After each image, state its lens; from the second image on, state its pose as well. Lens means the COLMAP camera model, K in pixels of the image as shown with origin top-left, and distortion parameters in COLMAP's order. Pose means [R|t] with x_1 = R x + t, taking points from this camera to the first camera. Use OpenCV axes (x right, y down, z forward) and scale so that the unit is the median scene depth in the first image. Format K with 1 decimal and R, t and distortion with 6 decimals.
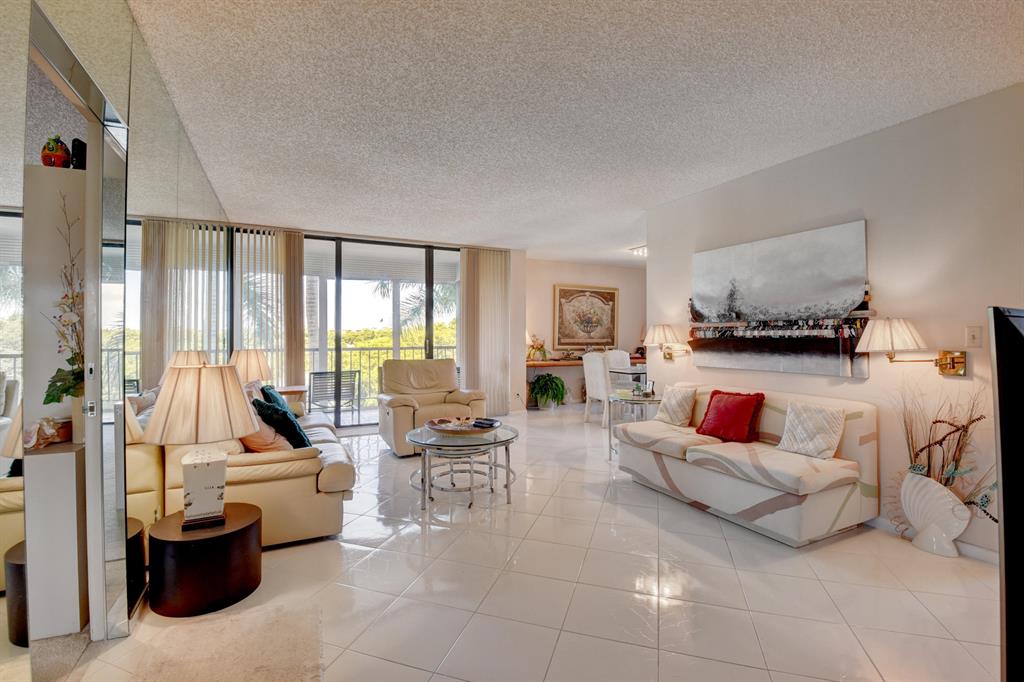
lens RADIAL K [[451.4, 0, 507.2], [0, 451.4, 333.5], [0, 0, 1]] dist [0.000888, -0.016670]
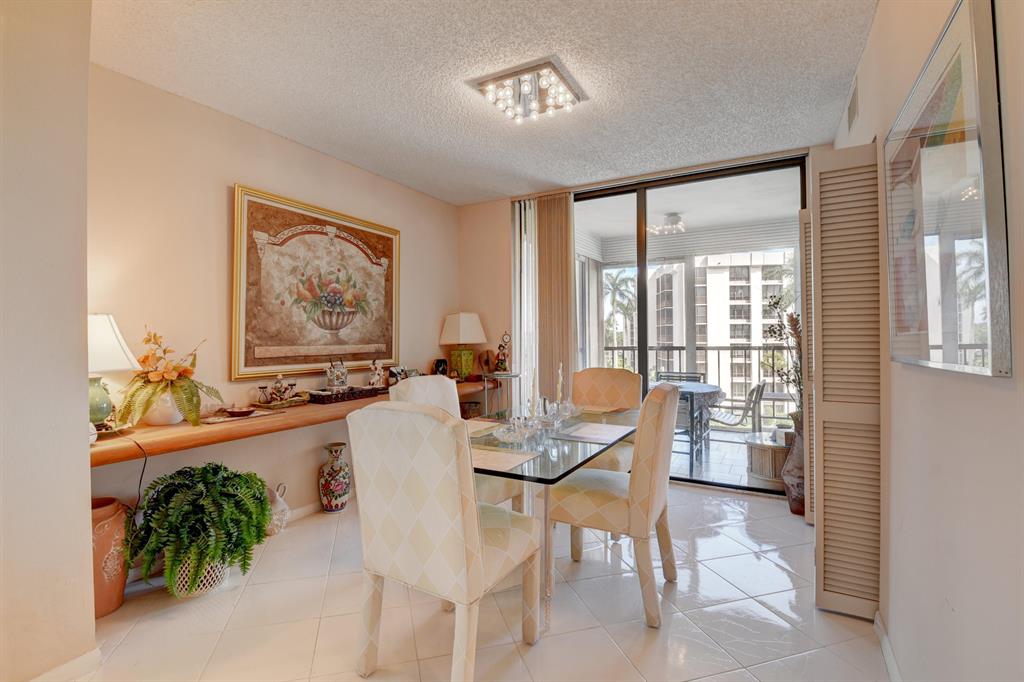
lens RADIAL K [[479.5, 0, 512.1], [0, 479.5, 334.1], [0, 0, 1]] dist [0.000848, -0.000521]
pose [[0.823751, -0.008815, 0.566883, 0.072437], [0.010067, 0.999949, 0.000920, 0.003697], [-0.566862, 0.004949, 0.823798, 0.580150]]
